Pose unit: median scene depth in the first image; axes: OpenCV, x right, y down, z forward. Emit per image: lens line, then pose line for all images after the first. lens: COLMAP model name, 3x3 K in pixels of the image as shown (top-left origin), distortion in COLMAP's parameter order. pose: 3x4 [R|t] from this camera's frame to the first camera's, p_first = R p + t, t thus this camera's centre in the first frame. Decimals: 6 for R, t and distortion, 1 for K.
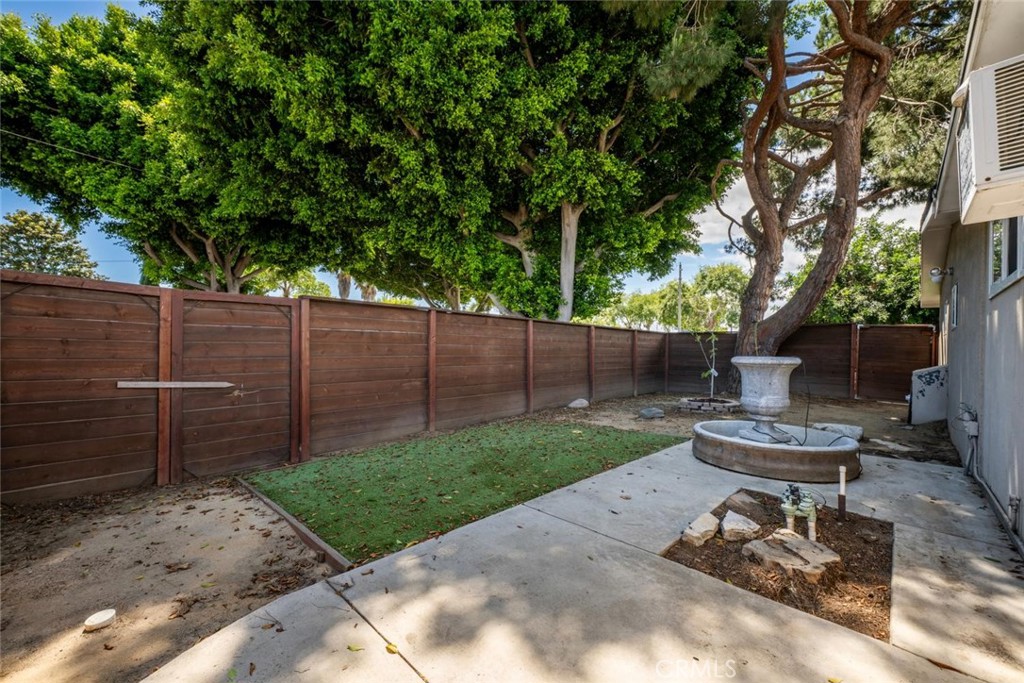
lens RADIAL K [[411.7, 0, 512.5], [0, 411.7, 351.0], [0, 0, 1]] dist [-0.005639, 0.002923]
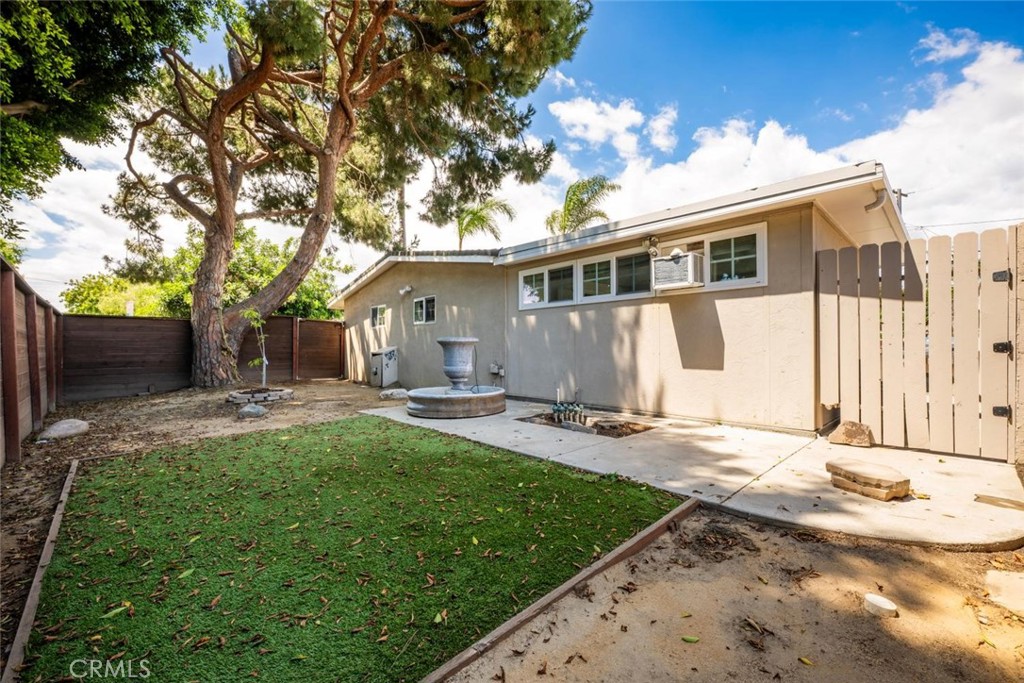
lens RADIAL K [[411.7, 0, 512.9], [0, 411.7, 345.0], [0, 0, 1]] dist [-0.005639, 0.002923]
pose [[0.052468, -0.012937, 0.998539, -1.212910], [0.013638, 0.999832, 0.012237, 0.037684], [-0.998529, 0.012976, 0.052636, 1.095563]]
